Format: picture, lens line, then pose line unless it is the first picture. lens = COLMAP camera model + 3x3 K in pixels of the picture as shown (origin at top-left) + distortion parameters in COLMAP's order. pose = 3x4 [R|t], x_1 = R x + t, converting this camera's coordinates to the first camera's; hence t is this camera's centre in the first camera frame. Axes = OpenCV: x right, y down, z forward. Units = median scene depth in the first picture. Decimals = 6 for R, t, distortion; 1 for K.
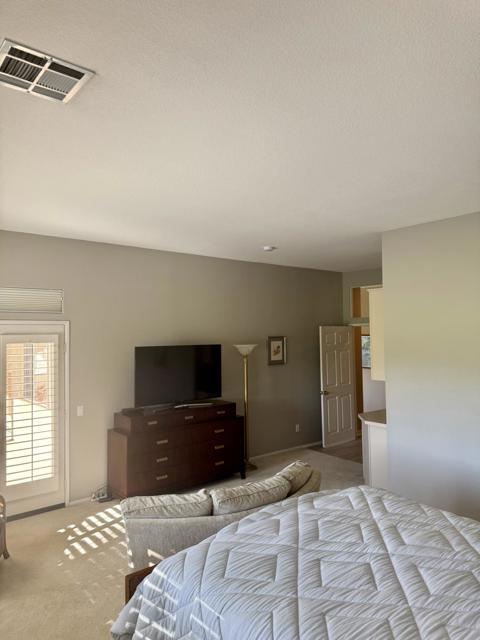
lens RADIAL K [[445.9, 0, 243.2], [0, 445.9, 323.5], [0, 0, 1]] dist [0.087757, -0.124854]
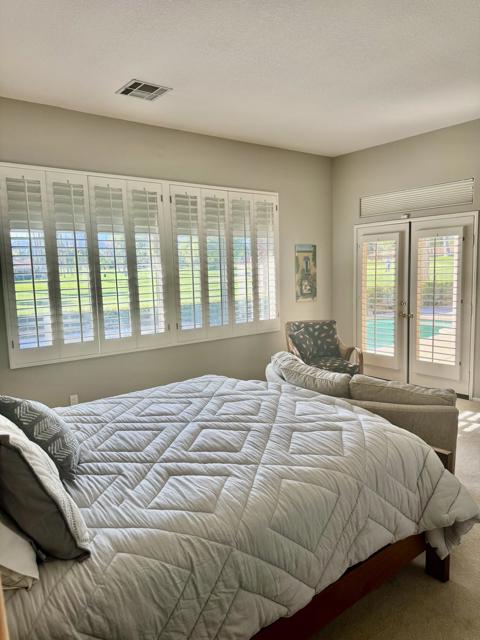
lens RADIAL K [[445.9, 0, 243.2], [0, 445.9, 323.5], [0, 0, 1]] dist [0.087757, -0.124854]
pose [[-0.023327, 0.134882, -0.990587, 0.770767], [0.058544, 0.989341, 0.133333, 0.094039], [0.998012, -0.054882, -0.030975, 0.692717]]
